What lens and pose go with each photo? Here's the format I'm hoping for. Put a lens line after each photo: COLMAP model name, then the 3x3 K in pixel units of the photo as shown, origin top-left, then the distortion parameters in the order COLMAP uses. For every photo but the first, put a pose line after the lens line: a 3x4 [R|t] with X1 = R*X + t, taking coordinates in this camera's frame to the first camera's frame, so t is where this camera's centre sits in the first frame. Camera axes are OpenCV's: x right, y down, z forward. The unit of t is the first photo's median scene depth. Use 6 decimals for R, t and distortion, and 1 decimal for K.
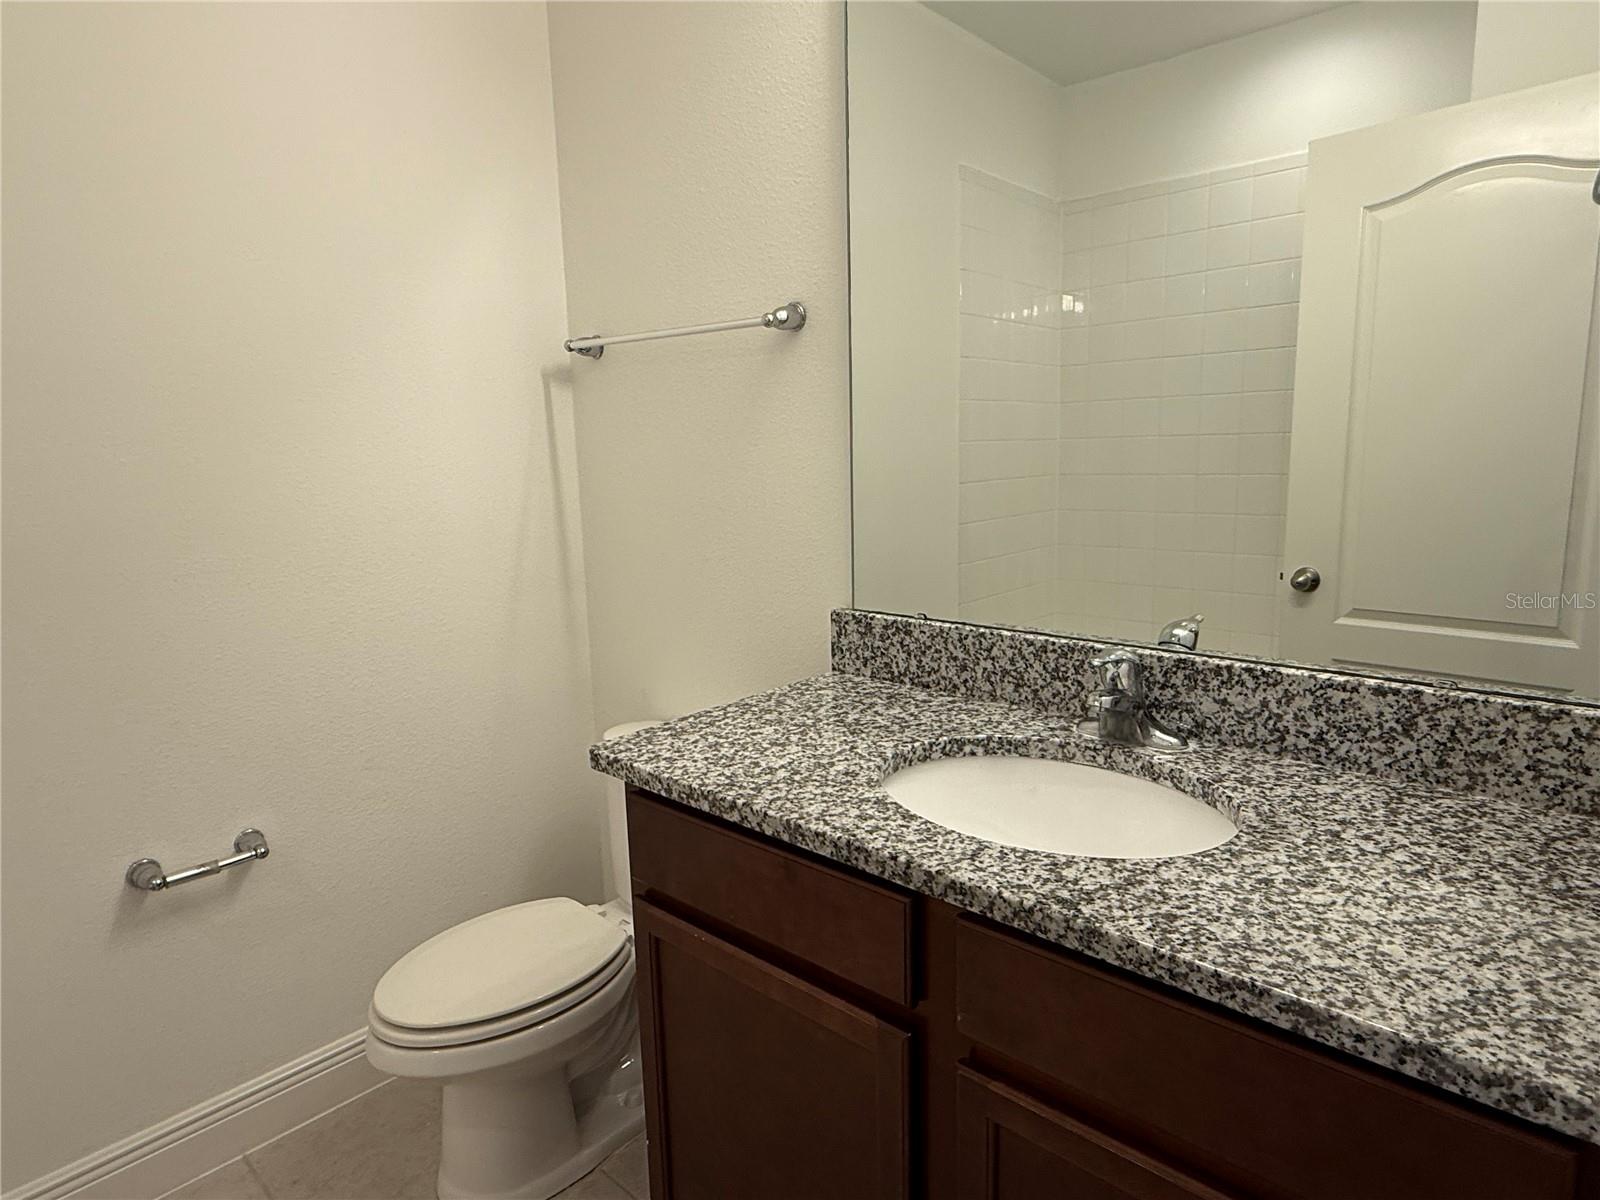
lens RADIAL K [[921.0, 0, 789.0], [0, 921.0, 608.7], [0, 0, 1]] dist [-0.002464, 0.006276]
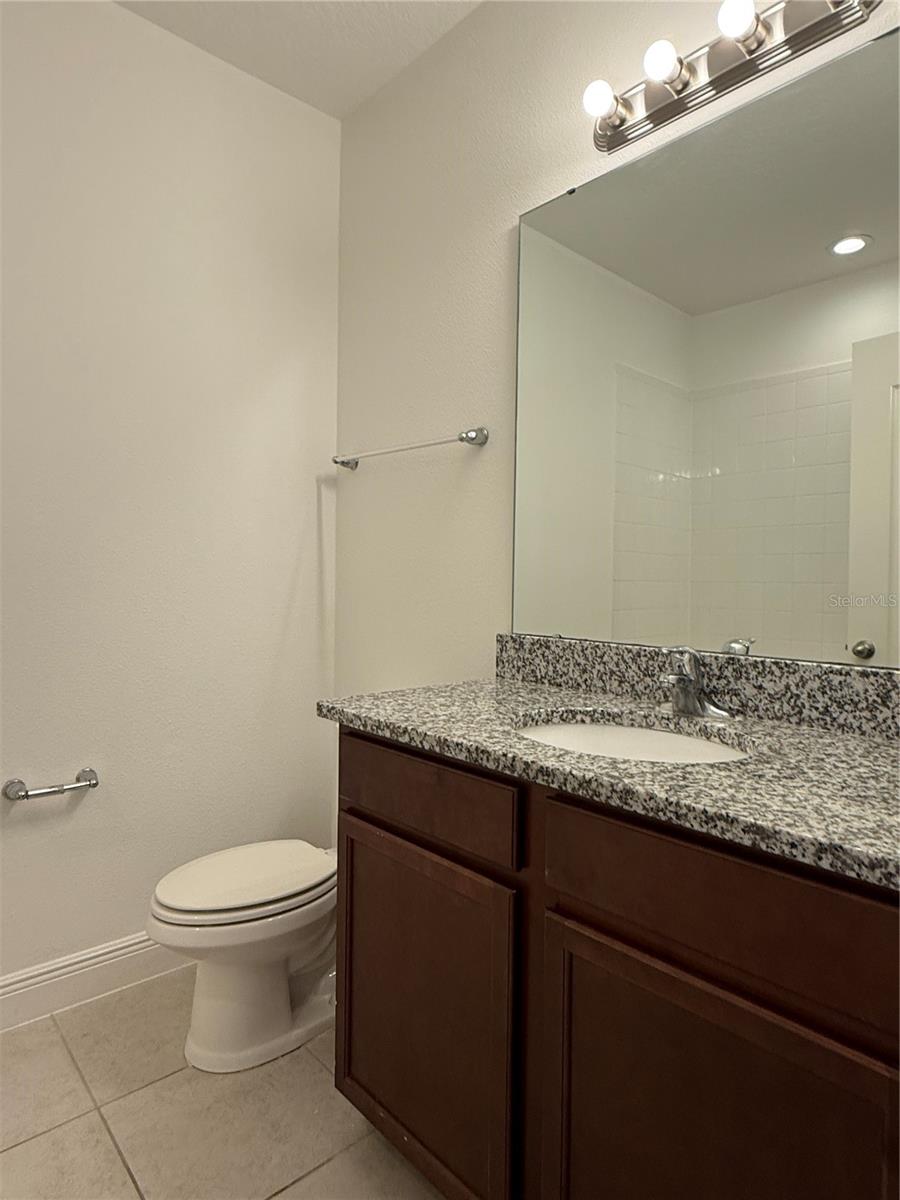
lens RADIAL K [[690.8, 0, 454.7], [0, 690.8, 594.3], [0, 0, 1]] dist [-0.002464, 0.006276]
pose [[0.996034, 0.042078, -0.078396, 0.081836], [-0.053644, 0.986950, -0.151831, 0.141826], [0.070984, 0.155435, 0.985292, -0.091170]]
